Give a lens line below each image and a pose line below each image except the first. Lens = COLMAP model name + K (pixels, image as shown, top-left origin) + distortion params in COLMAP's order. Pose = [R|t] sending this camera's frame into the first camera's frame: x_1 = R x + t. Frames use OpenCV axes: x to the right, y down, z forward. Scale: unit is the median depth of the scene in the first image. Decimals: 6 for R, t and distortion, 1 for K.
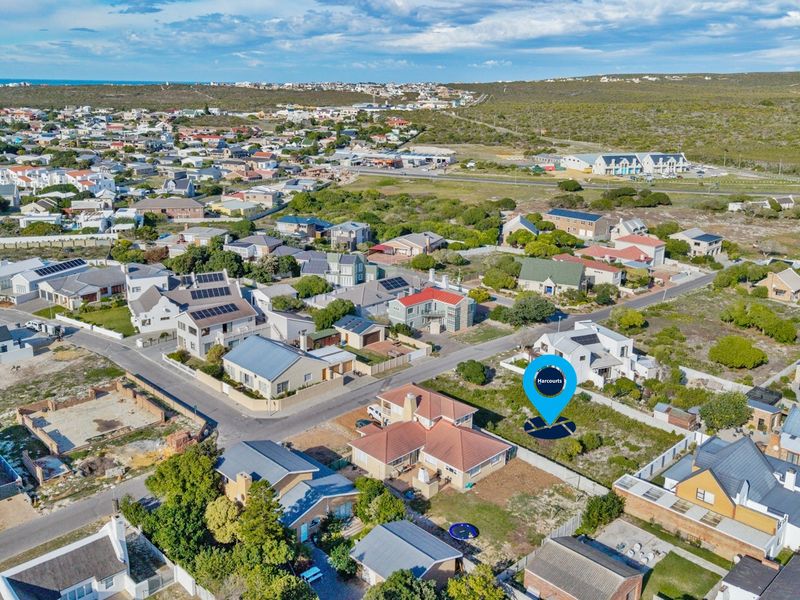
lens RADIAL K [[676.6, 0, 400.0], [0, 676.6, 300.0], [0, 0, 1]] dist [0.036520, -0.041635]
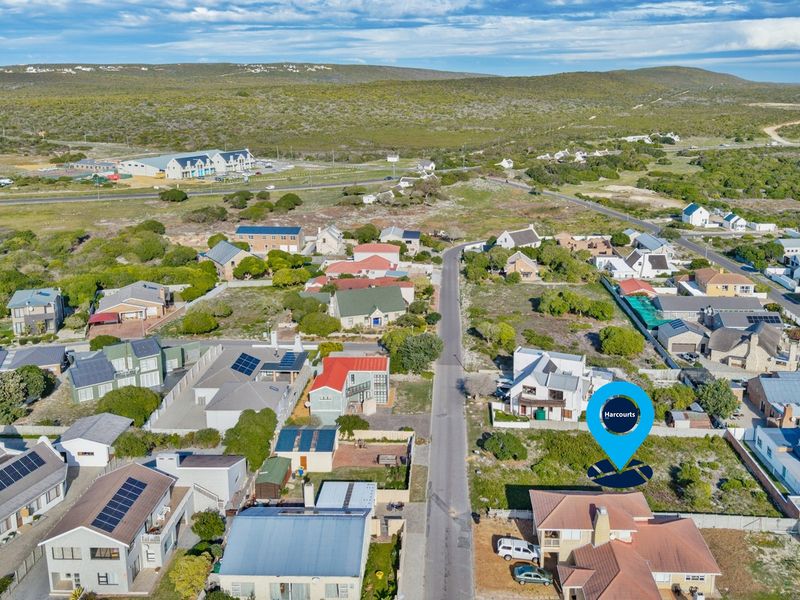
lens RADIAL K [[676.6, 0, 400.0], [0, 676.6, 300.0], [0, 0, 1]] dist [0.036520, -0.041635]
pose [[0.728448, -0.221100, 0.648443, -0.125352], [0.212821, 0.972695, 0.092581, -0.044905], [-0.651207, 0.070562, 0.755613, 0.111469]]
